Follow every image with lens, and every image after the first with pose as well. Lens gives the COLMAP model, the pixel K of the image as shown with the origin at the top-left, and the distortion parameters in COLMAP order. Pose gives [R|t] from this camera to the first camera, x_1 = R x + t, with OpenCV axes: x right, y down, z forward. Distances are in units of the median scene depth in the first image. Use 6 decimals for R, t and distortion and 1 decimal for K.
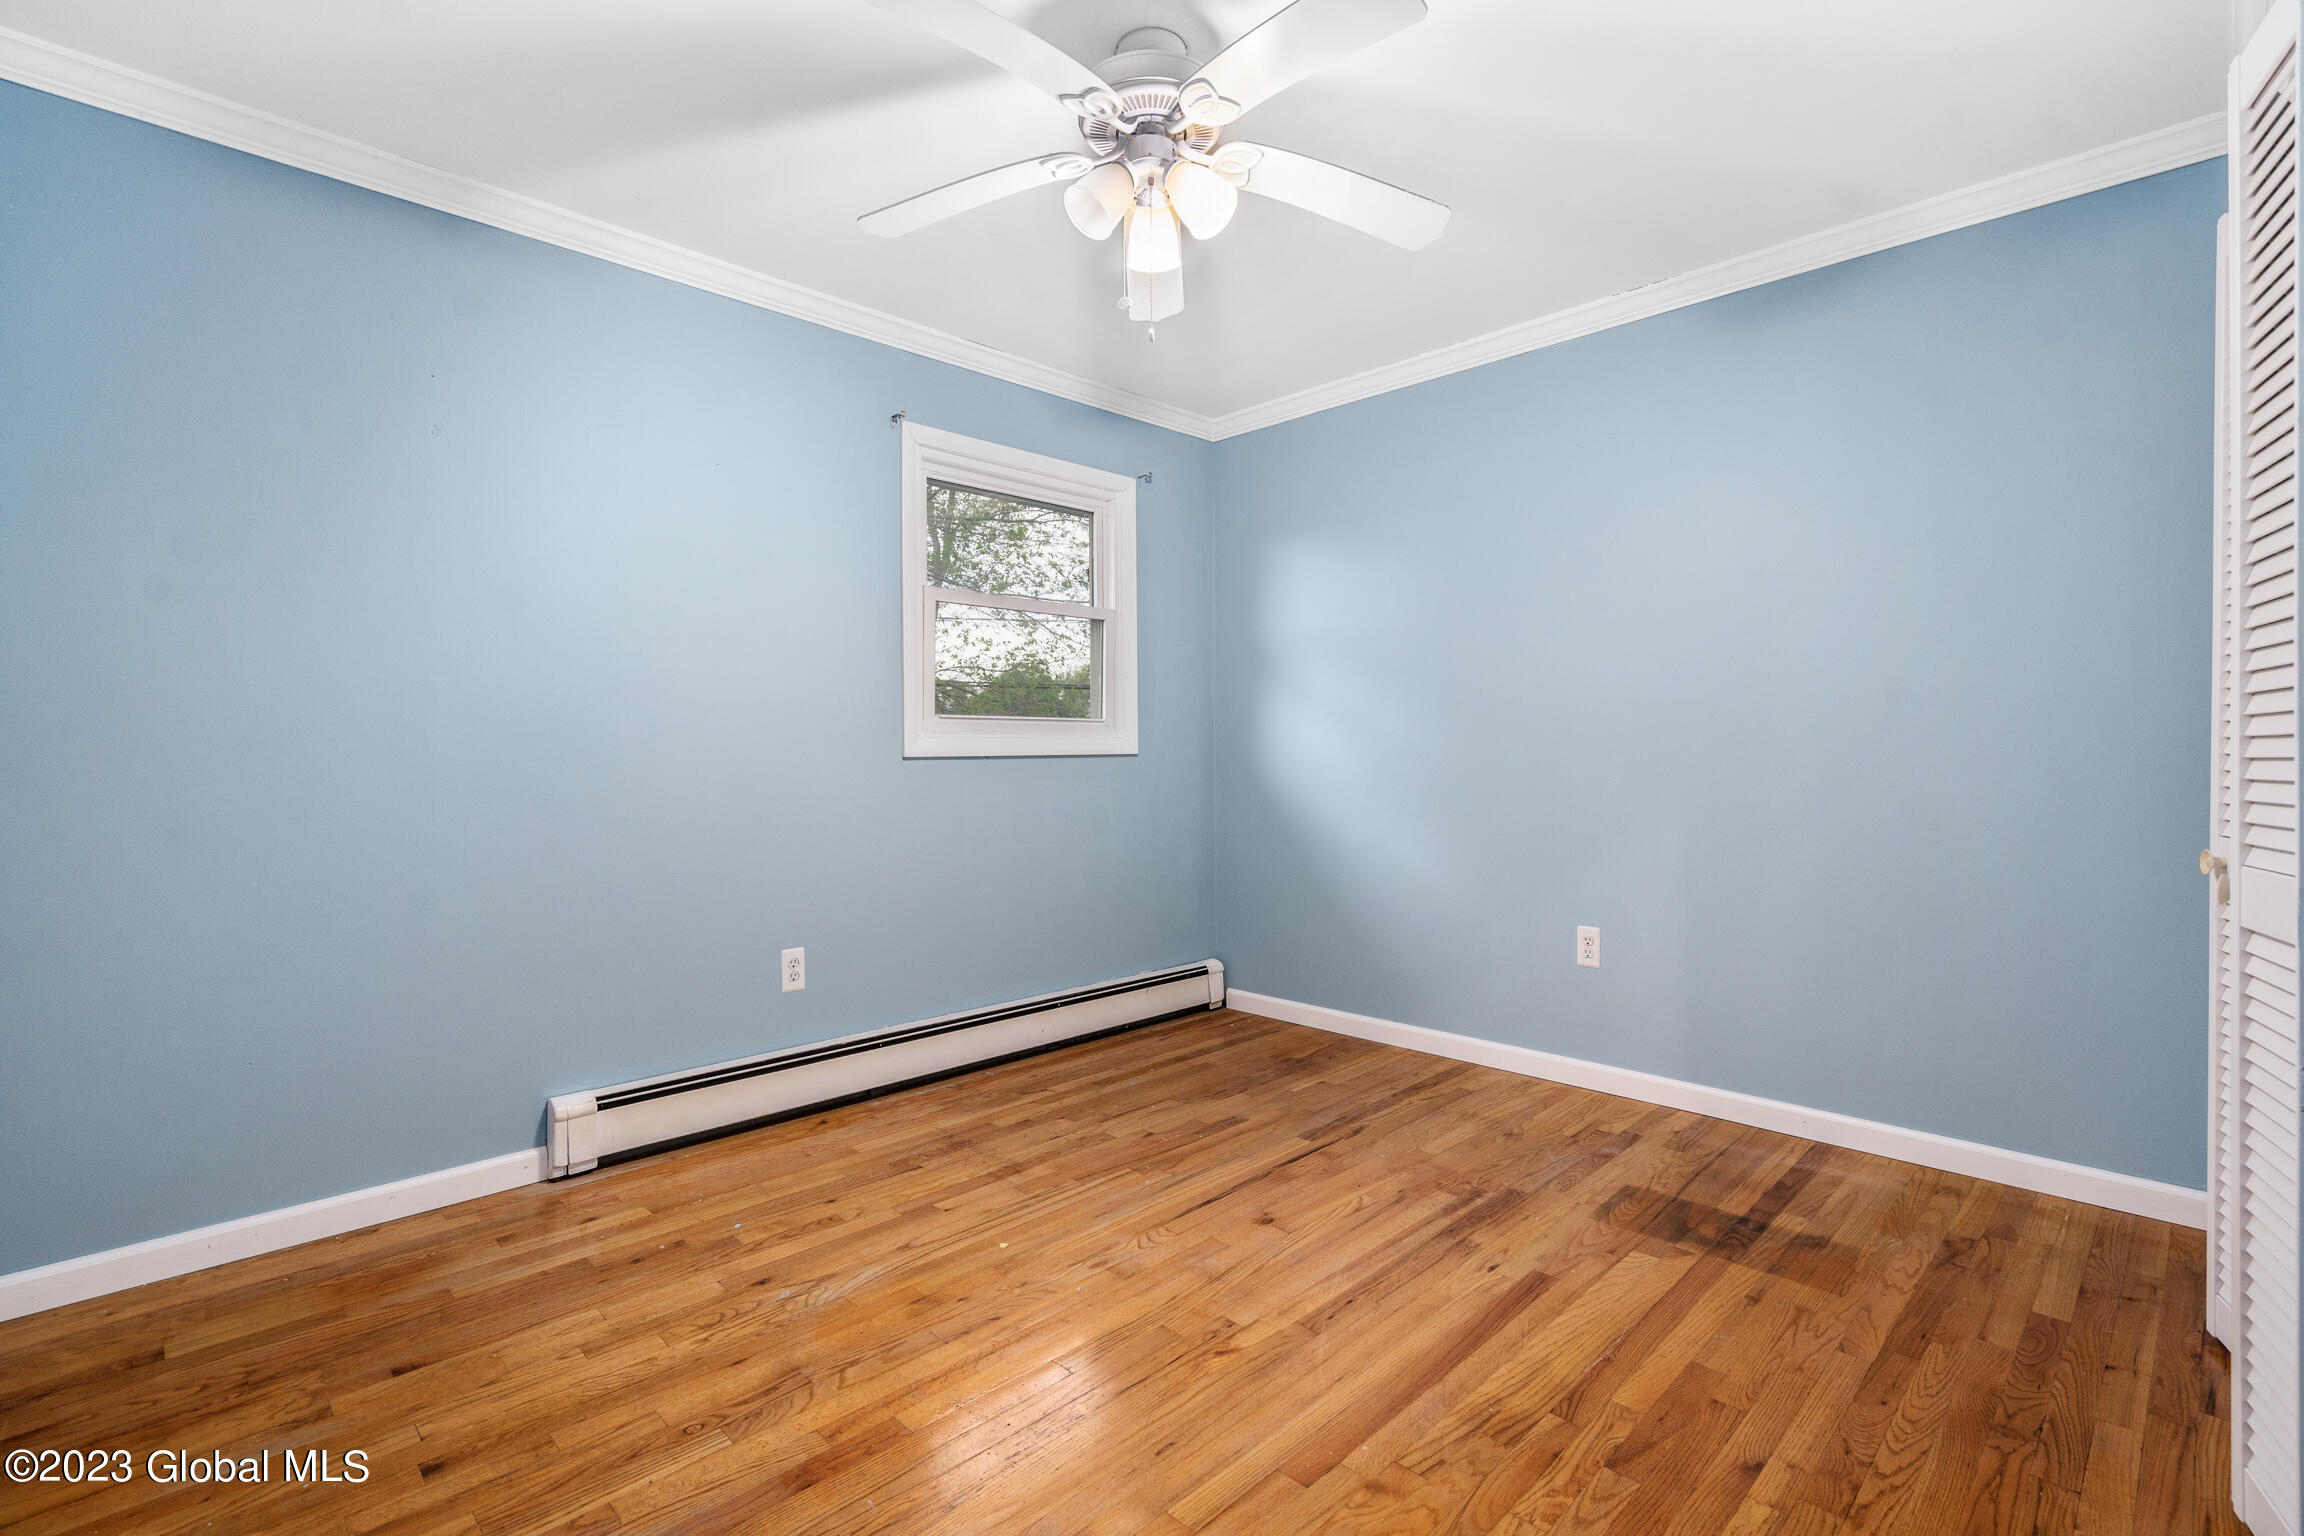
lens RADIAL K [[1049.2, 0, 1154.2], [0, 1049.2, 765.1], [0, 0, 1]] dist [-0.009998, 0.001397]
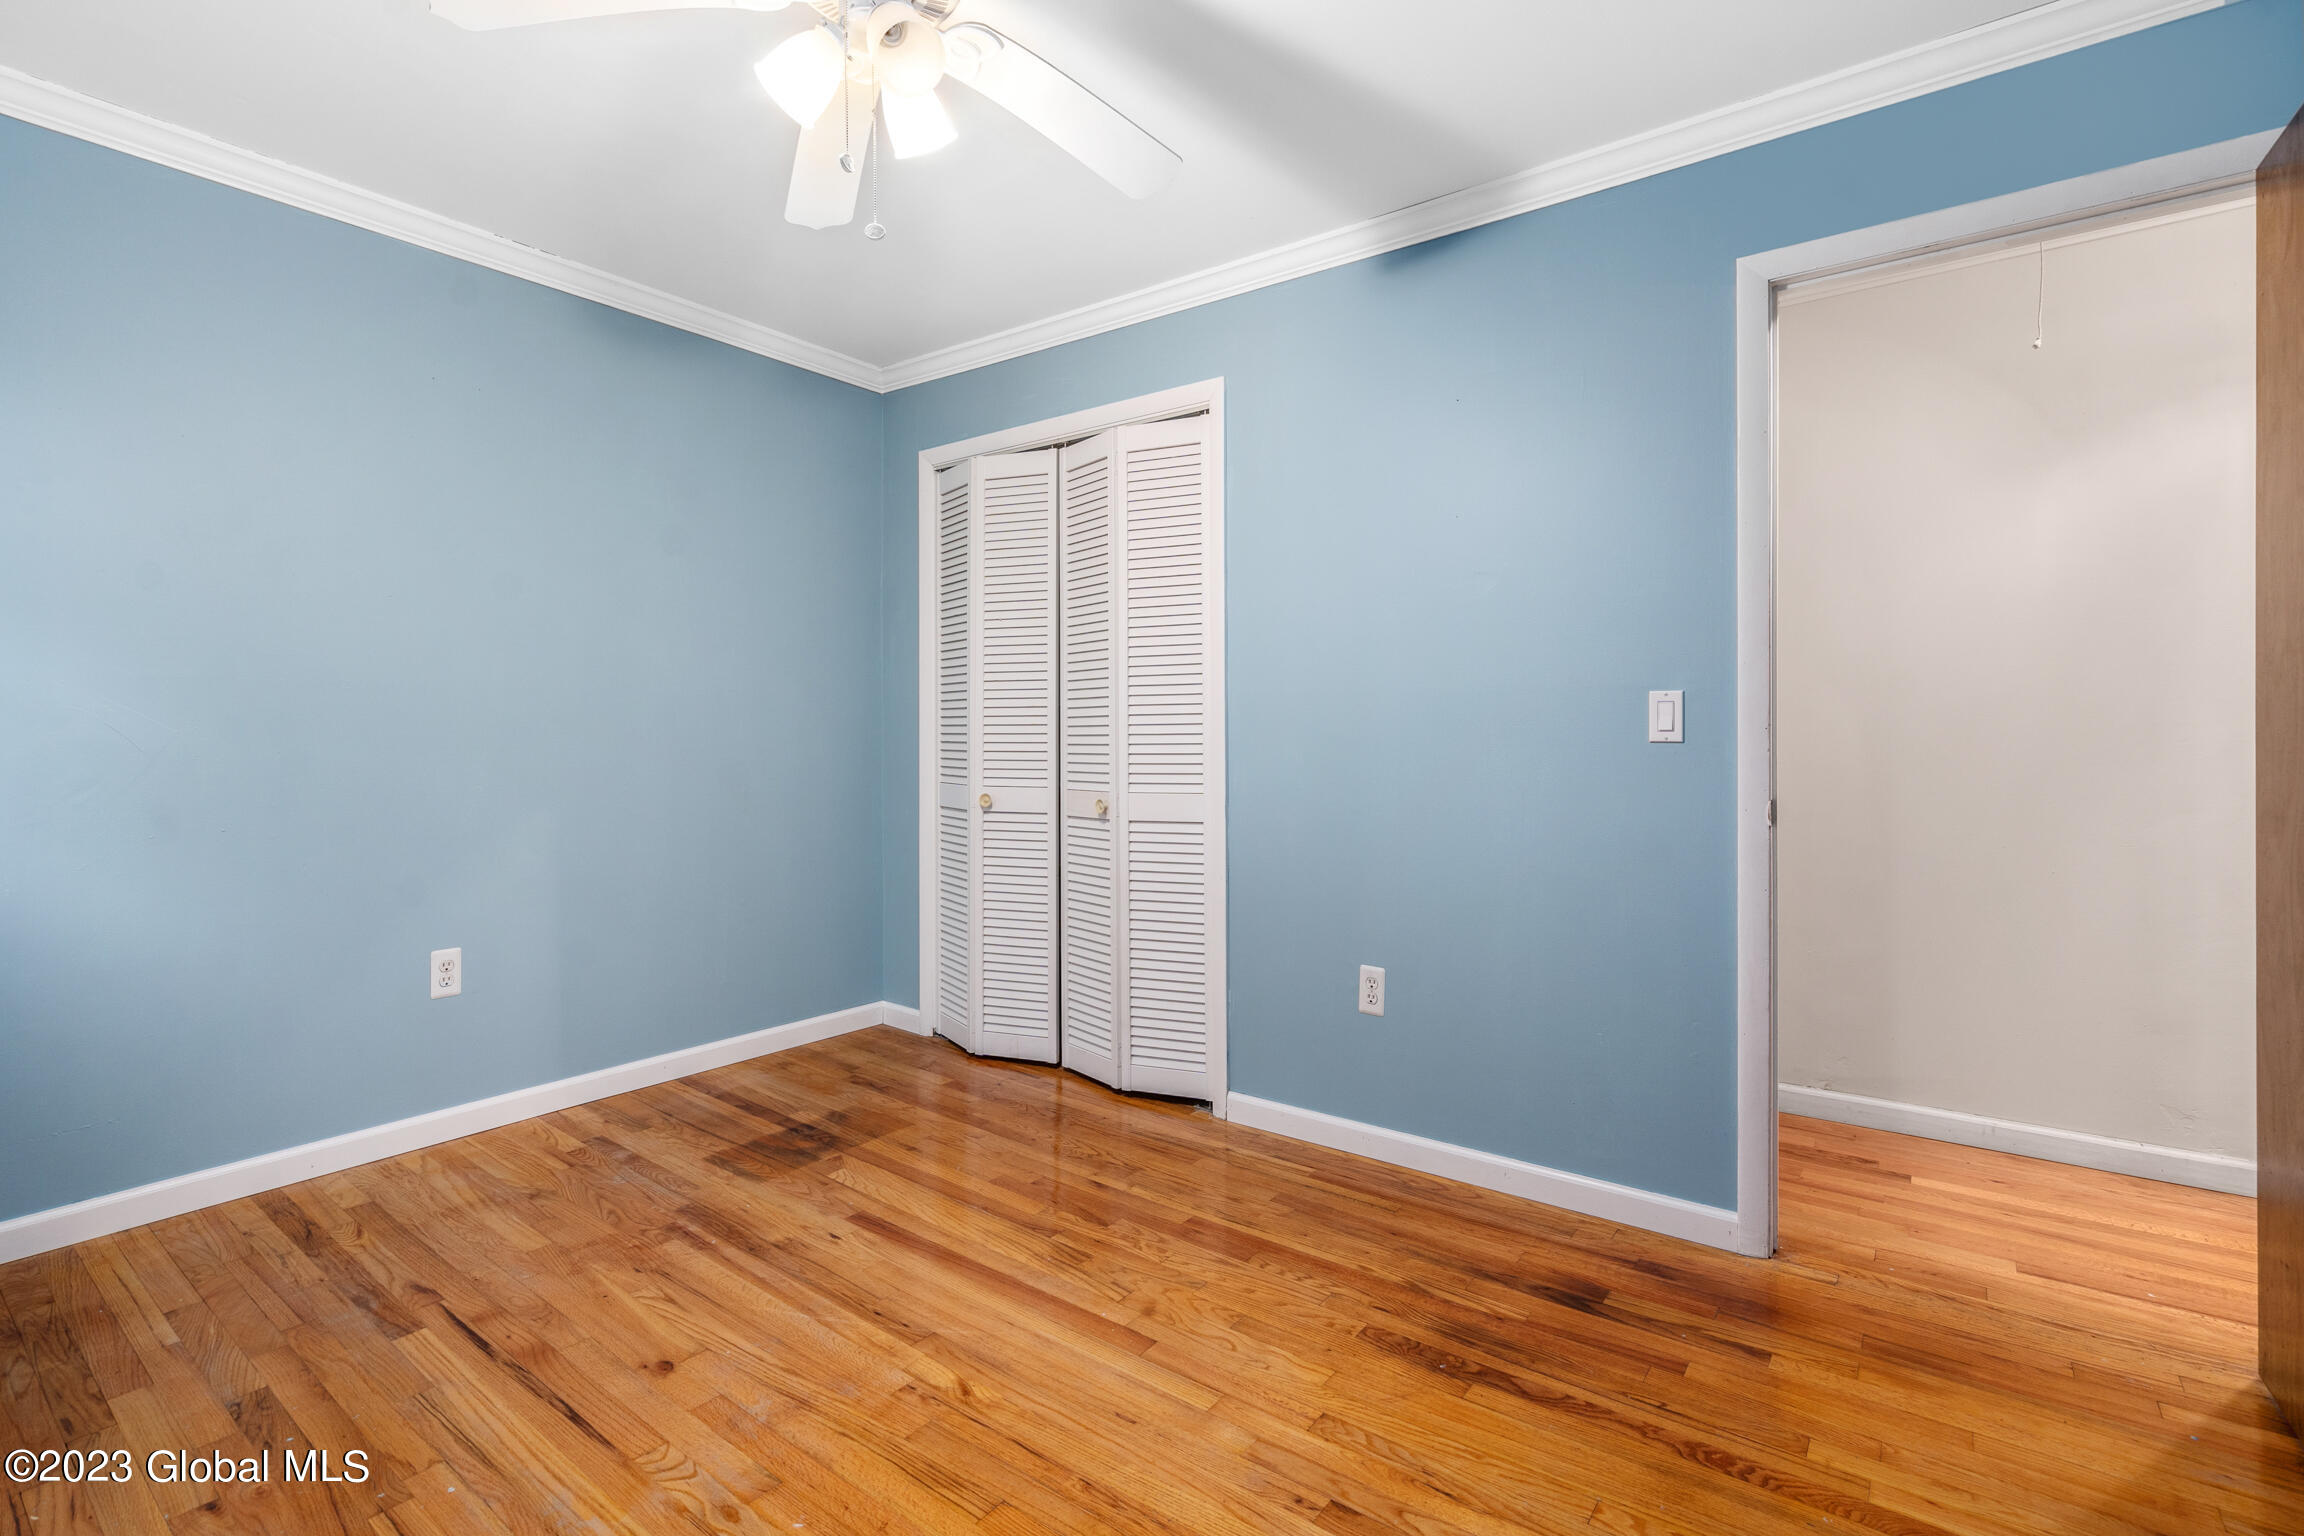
lens RADIAL K [[1049.2, 0, 1154.2], [0, 1049.2, 751.0], [0, 0, 1]] dist [-0.009998, 0.001397]
pose [[-0.146328, -0.014658, 0.989128, -0.653008], [0.016366, 0.999718, 0.017236, -0.014964], [-0.989101, 0.018710, -0.146047, 0.720096]]
